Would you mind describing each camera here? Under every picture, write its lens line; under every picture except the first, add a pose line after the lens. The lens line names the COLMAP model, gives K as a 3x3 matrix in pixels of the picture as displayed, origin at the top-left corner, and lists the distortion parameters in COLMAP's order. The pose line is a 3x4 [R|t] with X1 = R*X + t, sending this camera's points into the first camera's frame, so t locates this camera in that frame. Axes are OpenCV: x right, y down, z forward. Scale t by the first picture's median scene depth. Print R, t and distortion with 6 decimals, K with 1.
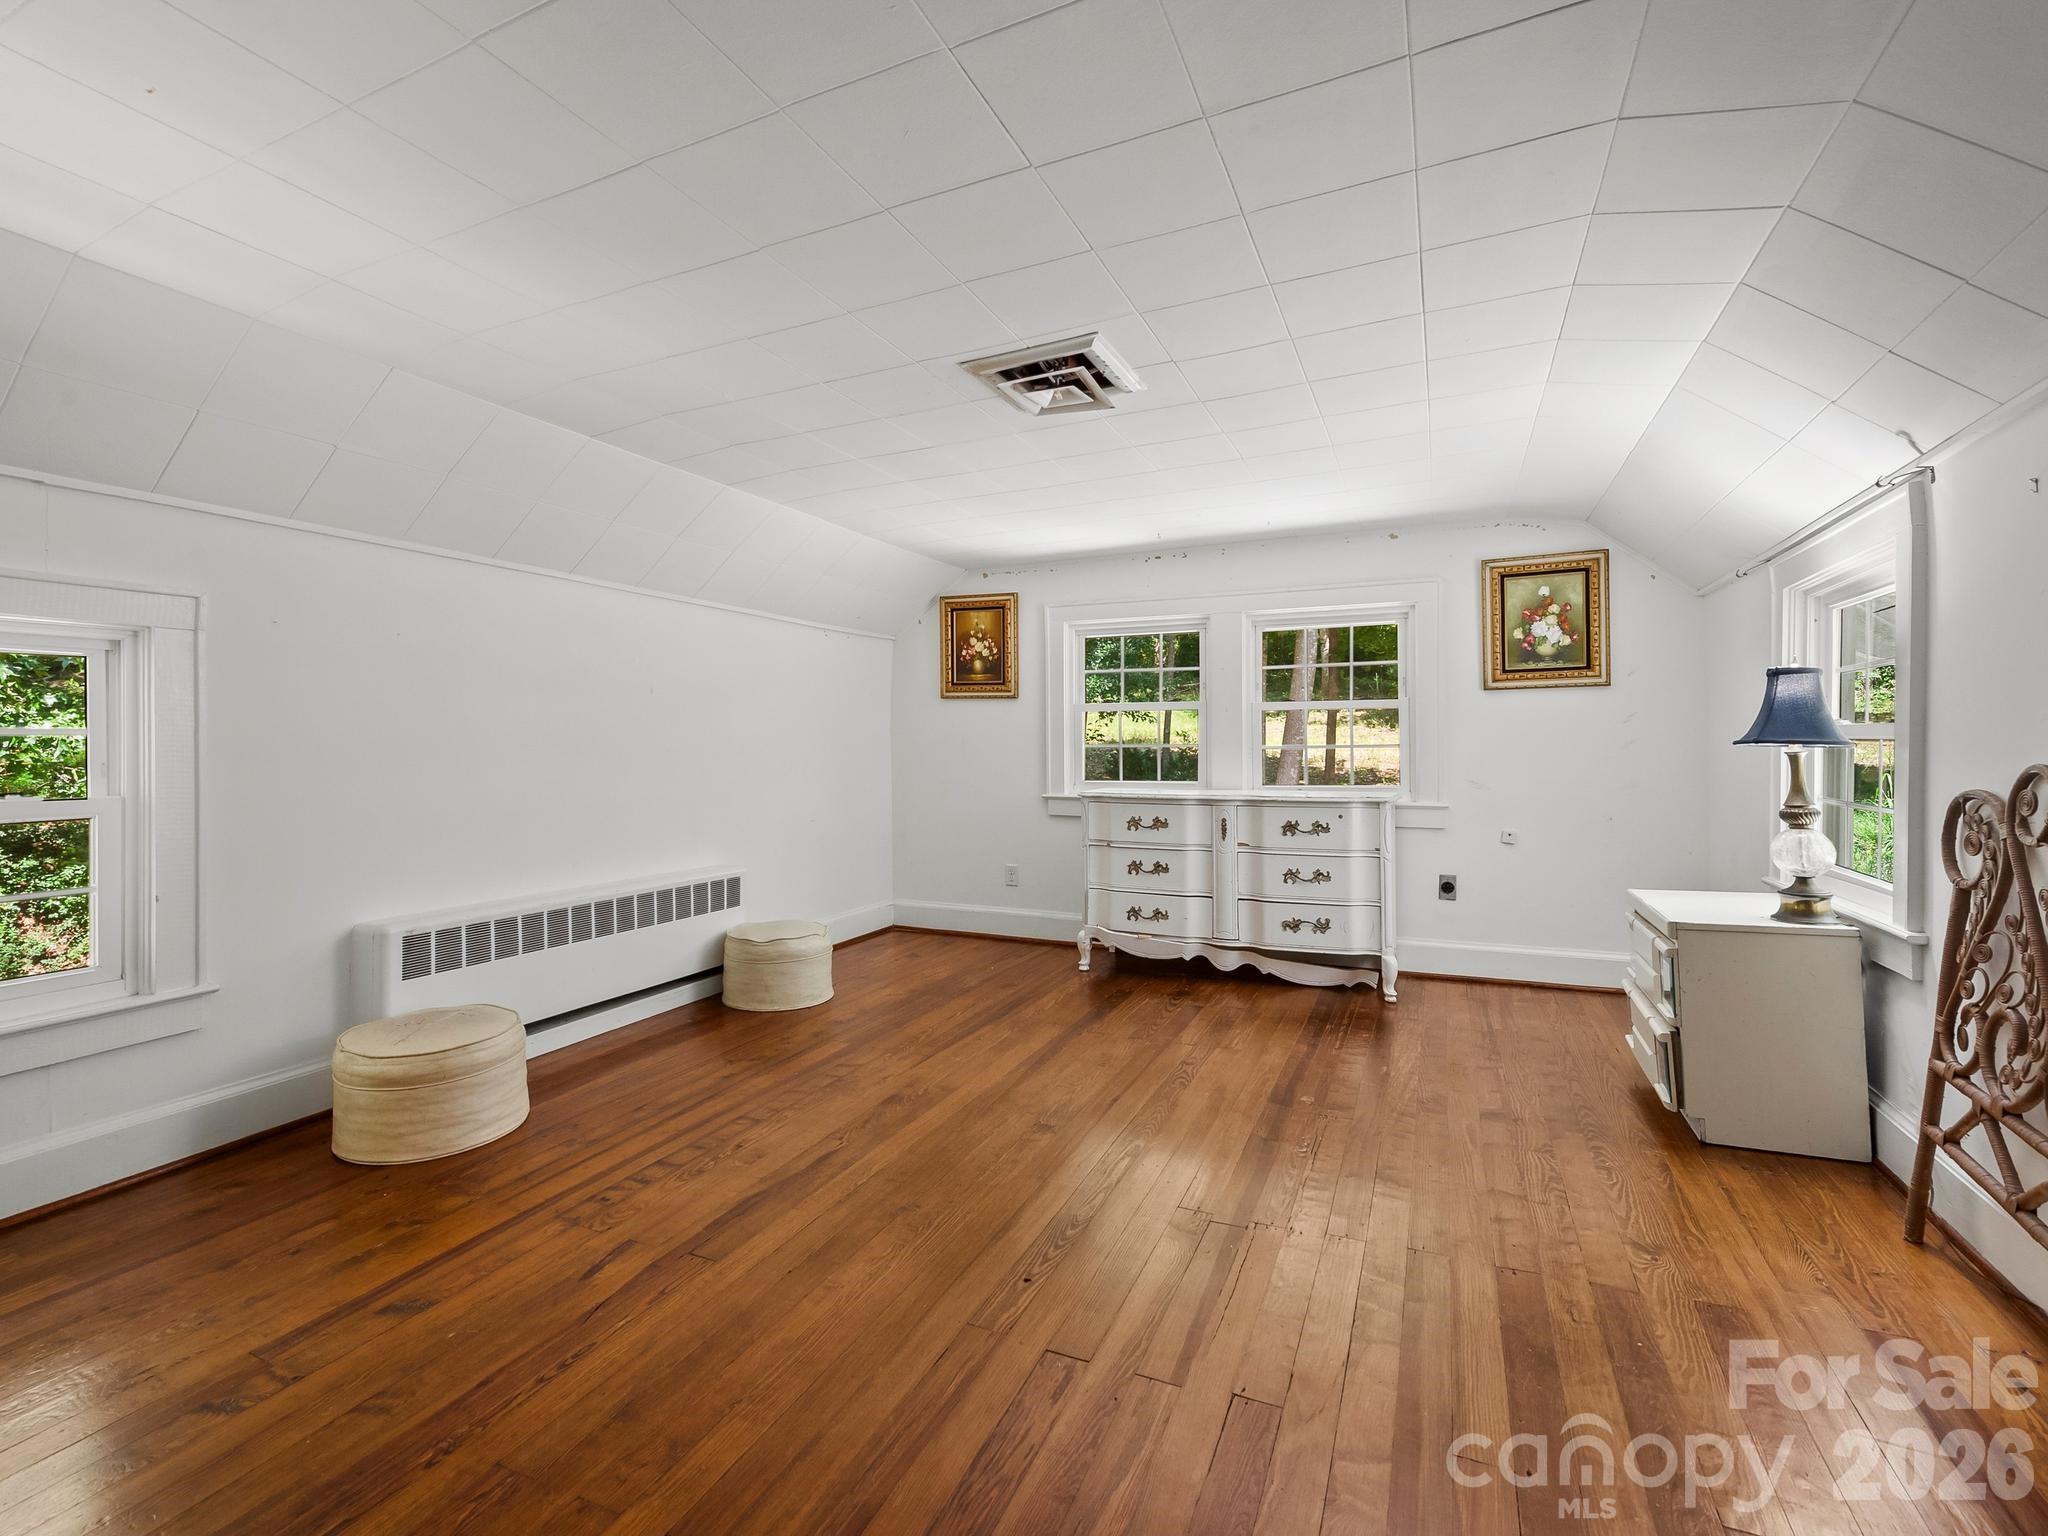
lens RADIAL K [[919.6, 0, 1013.8], [0, 919.6, 751.2], [0, 0, 1]] dist [0.008466, -0.000592]
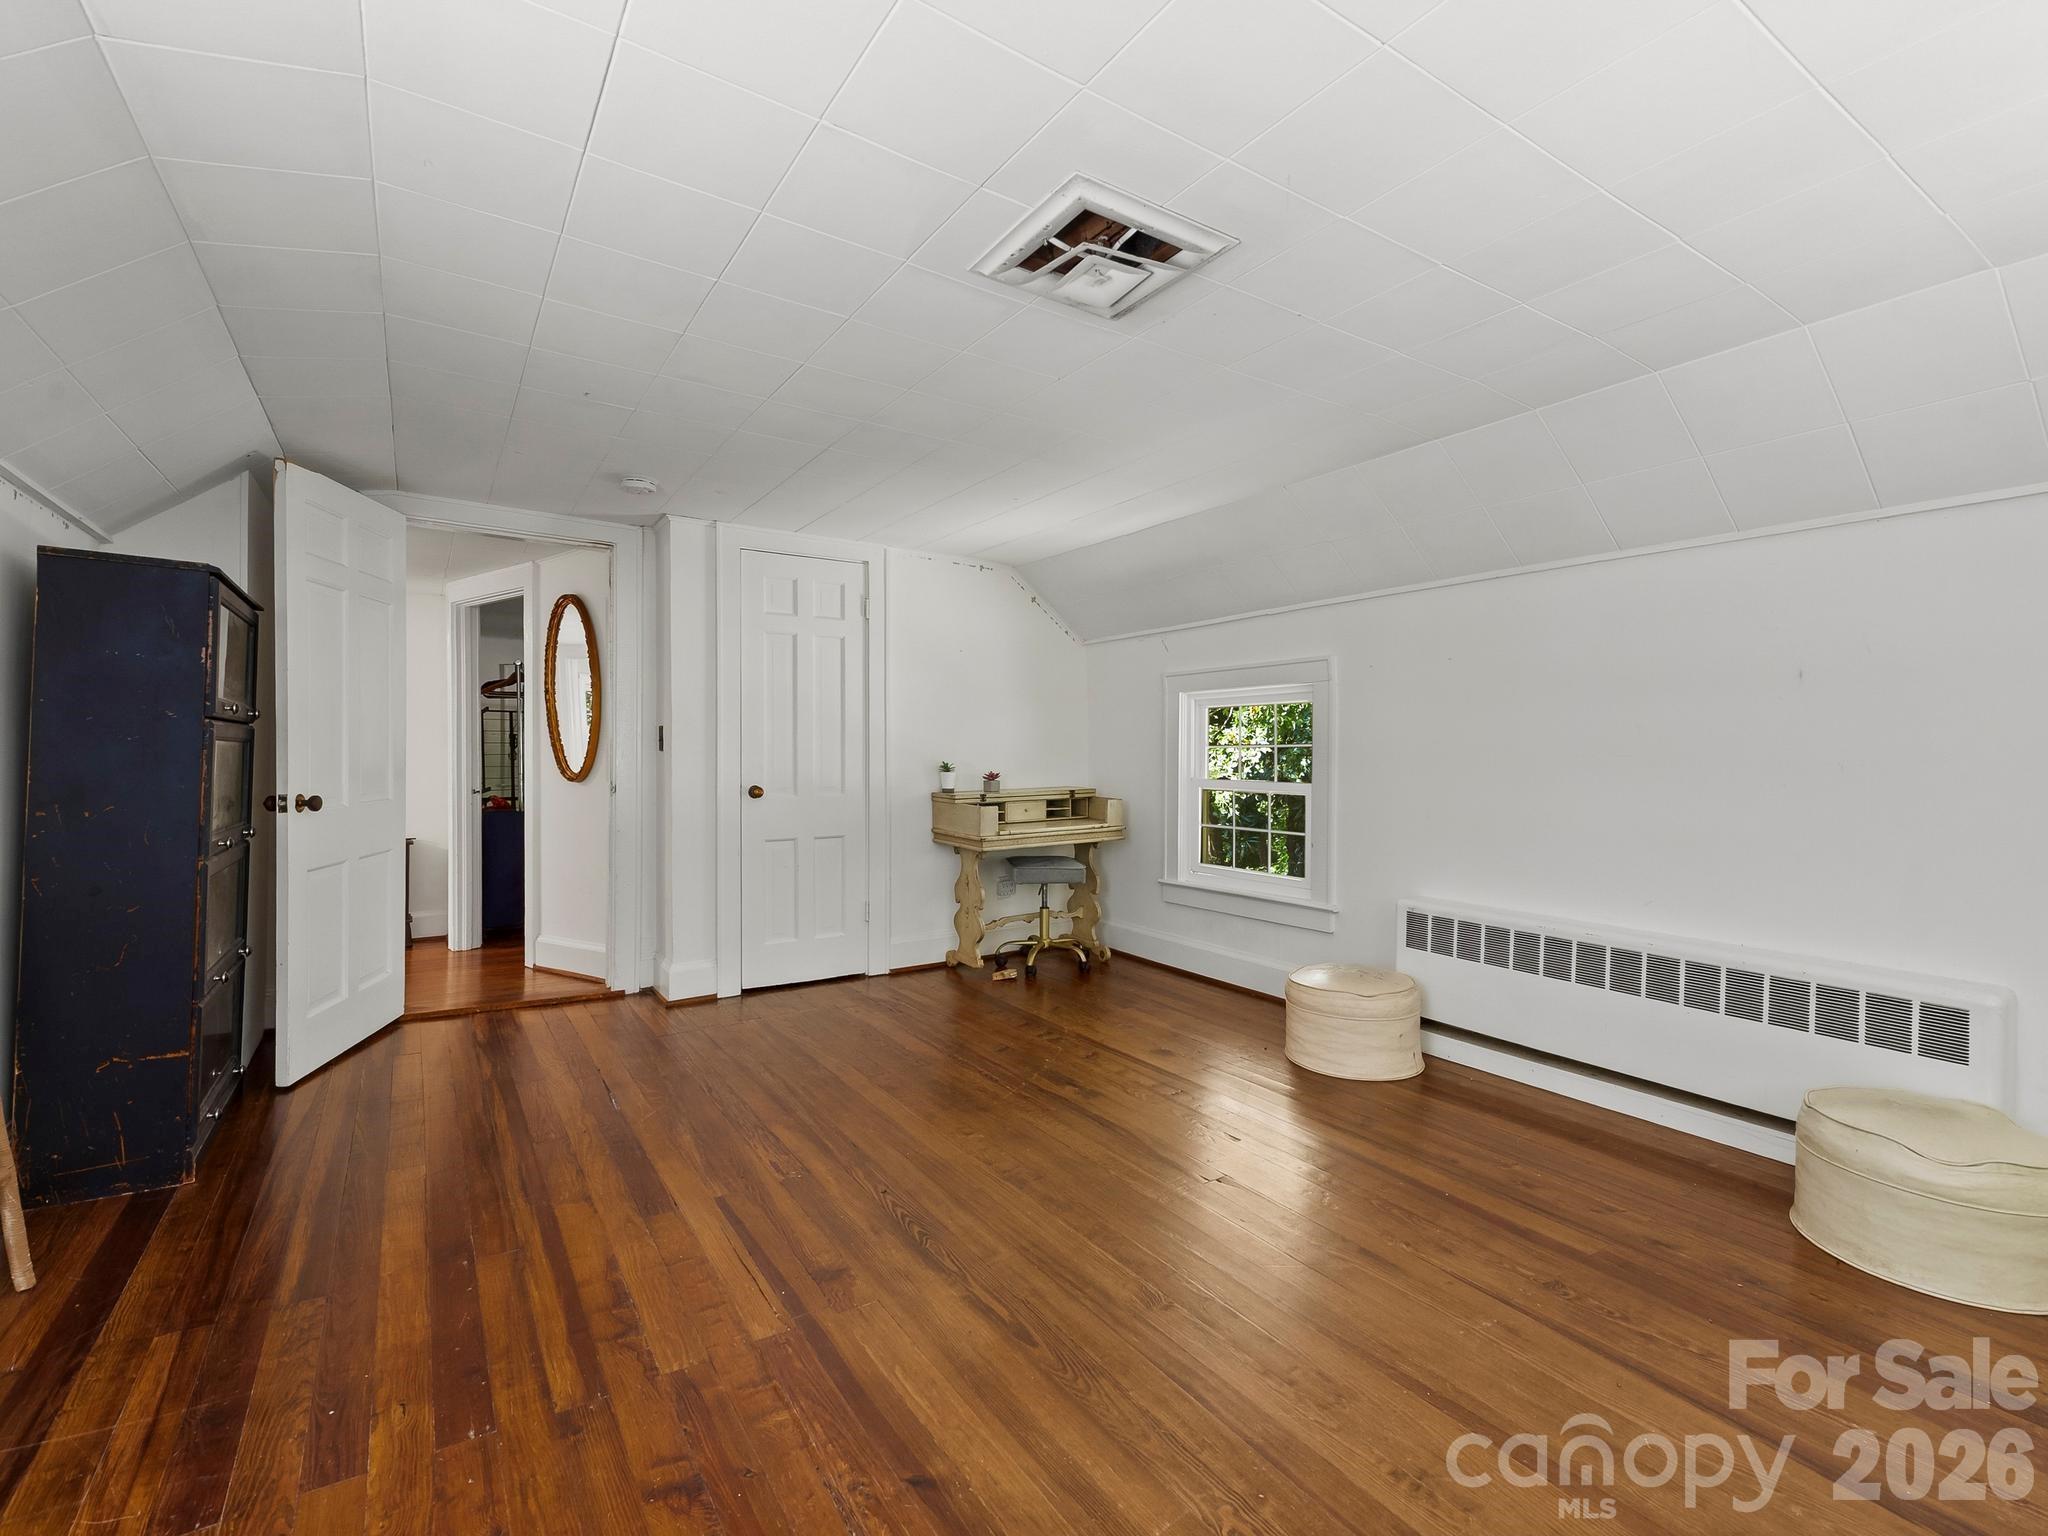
lens RADIAL K [[919.6, 0, 1013.8], [0, 919.6, 751.2], [0, 0, 1]] dist [0.008466, -0.000592]
pose [[-0.532637, 0.000928, -0.846343, 0.597928], [-0.008617, 0.999942, 0.006520, -0.012664], [0.846300, 0.010765, -0.532598, 1.119649]]
